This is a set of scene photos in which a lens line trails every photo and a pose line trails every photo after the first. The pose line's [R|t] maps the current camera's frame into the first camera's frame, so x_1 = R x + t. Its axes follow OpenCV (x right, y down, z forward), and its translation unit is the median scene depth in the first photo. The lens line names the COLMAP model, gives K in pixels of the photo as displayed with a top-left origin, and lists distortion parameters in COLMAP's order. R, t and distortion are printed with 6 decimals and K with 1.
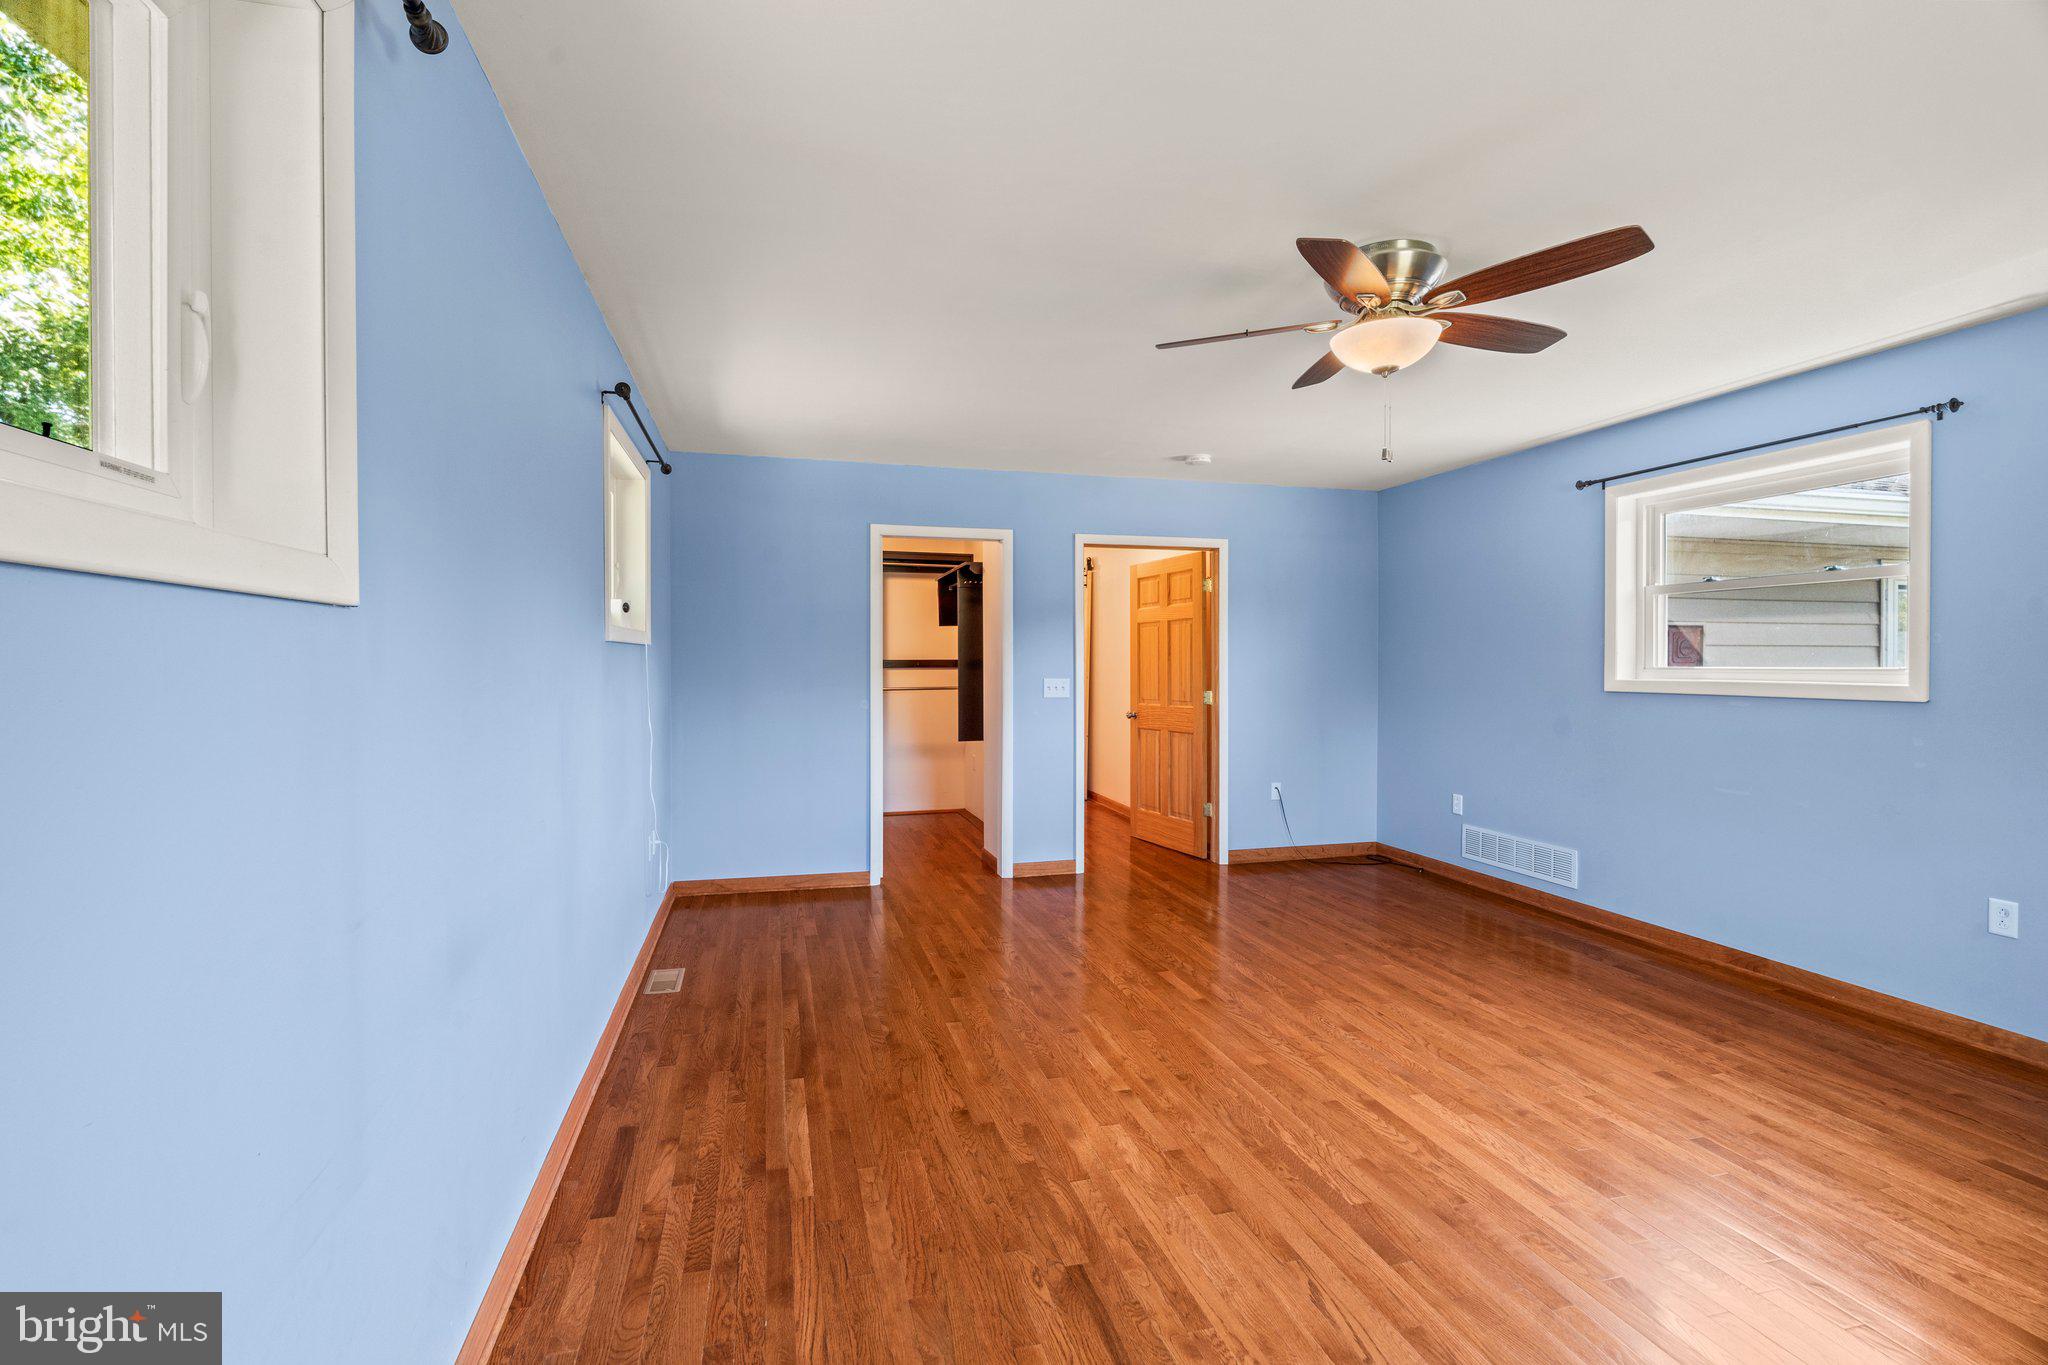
lens RADIAL K [[955.2, 0, 1024.0], [0, 955.2, 682.5], [0, 0, 1]] dist [-0.004873, -0.000199]
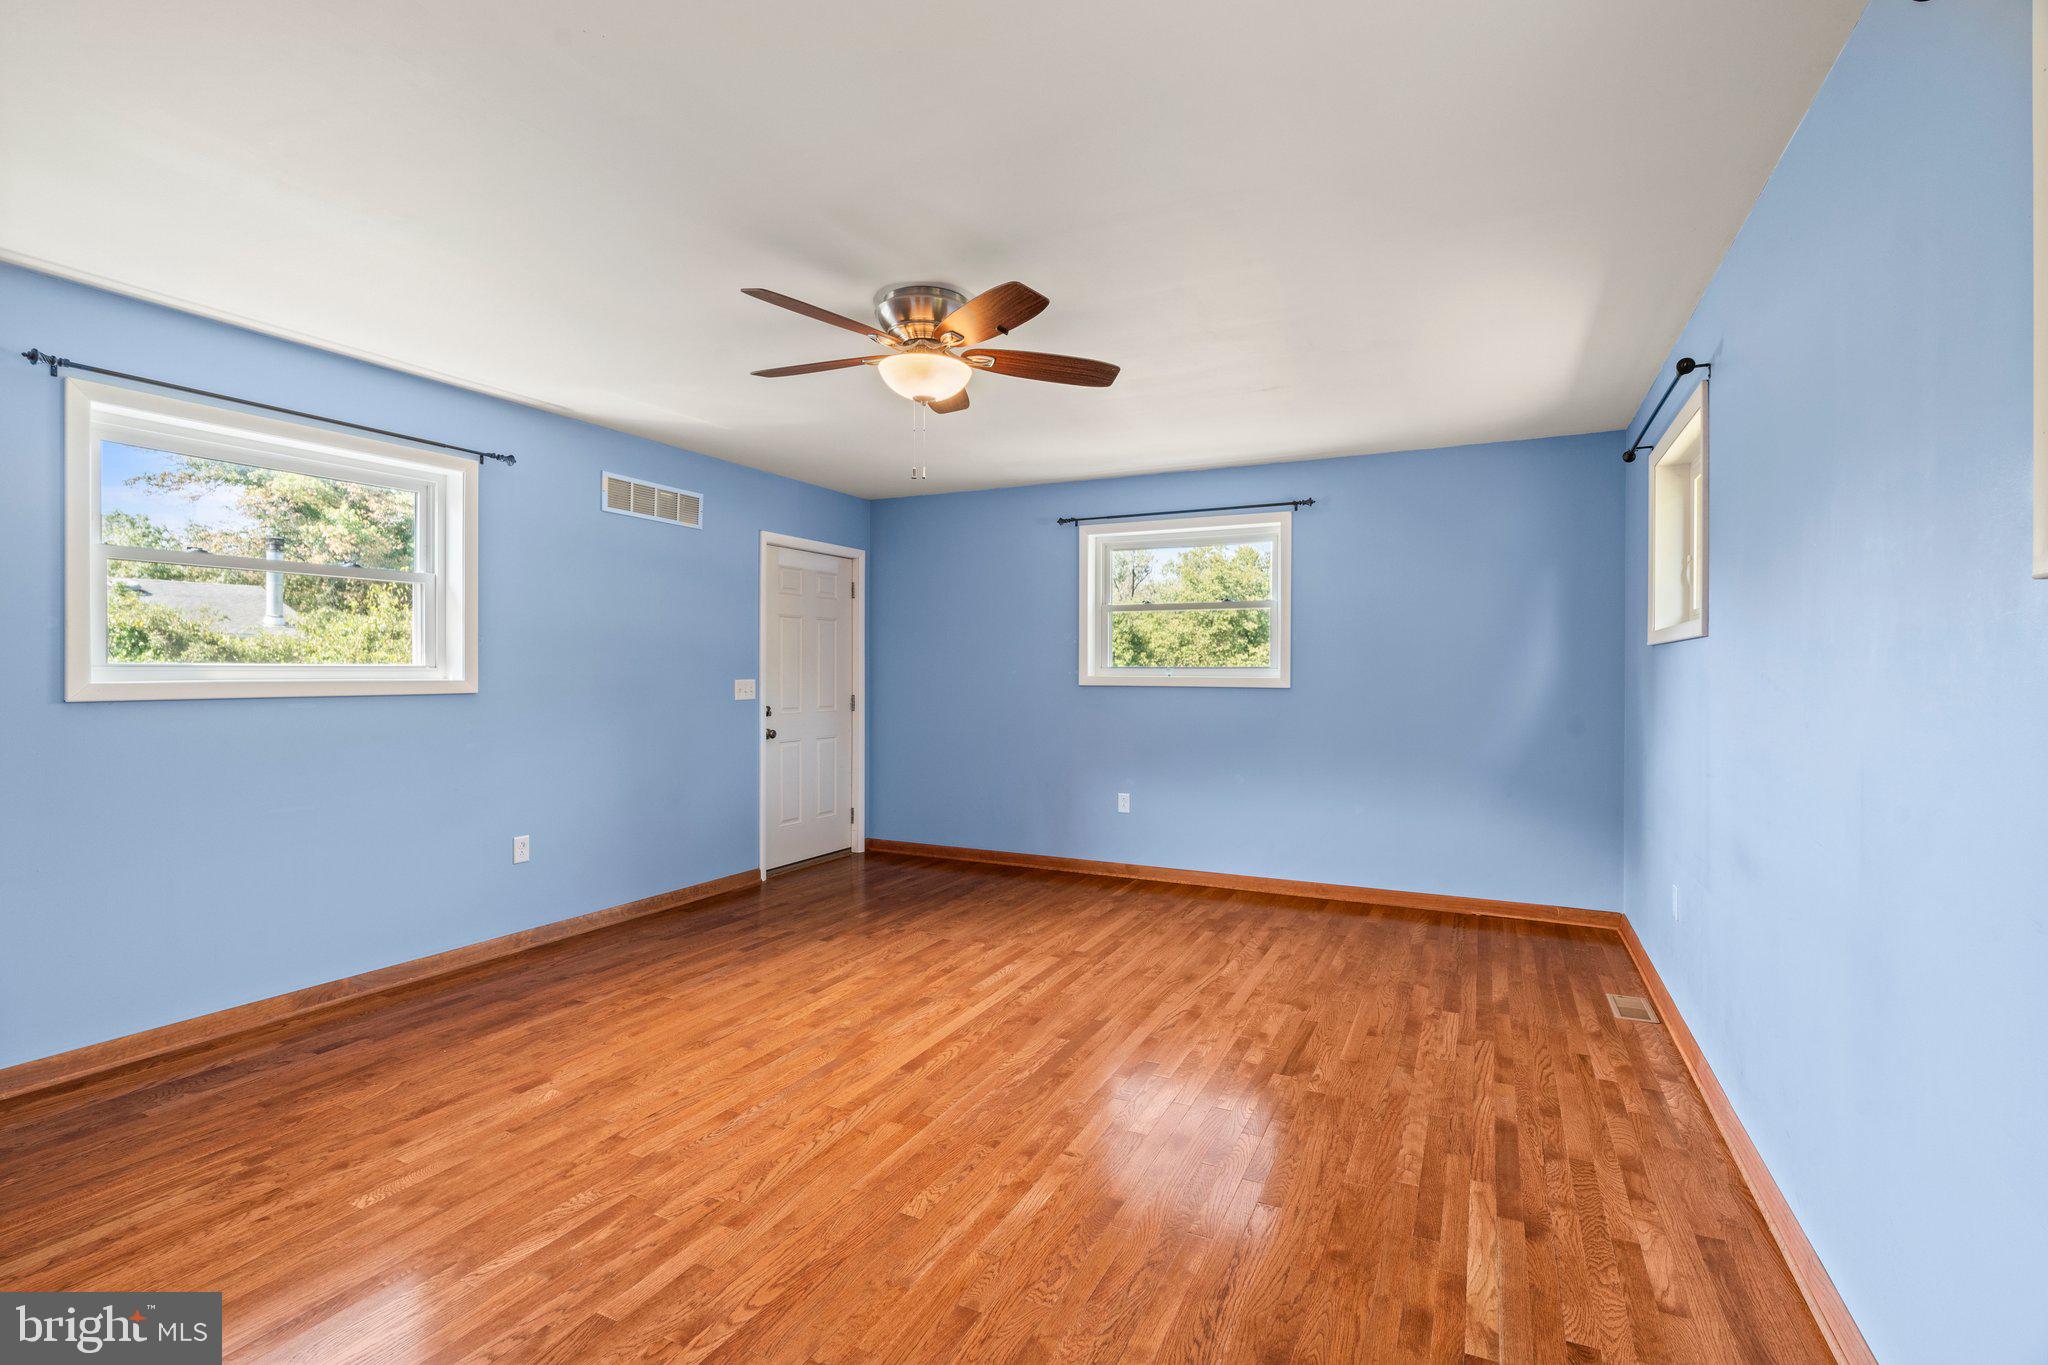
lens RADIAL K [[955.2, 0, 1024.0], [0, 955.2, 682.5], [0, 0, 1]] dist [-0.004873, -0.000199]
pose [[-0.755753, -0.009686, 0.654785, -0.352322], [0.010636, 0.999577, 0.027063, -0.015656], [-0.654770, 0.027417, -0.755331, 1.397291]]
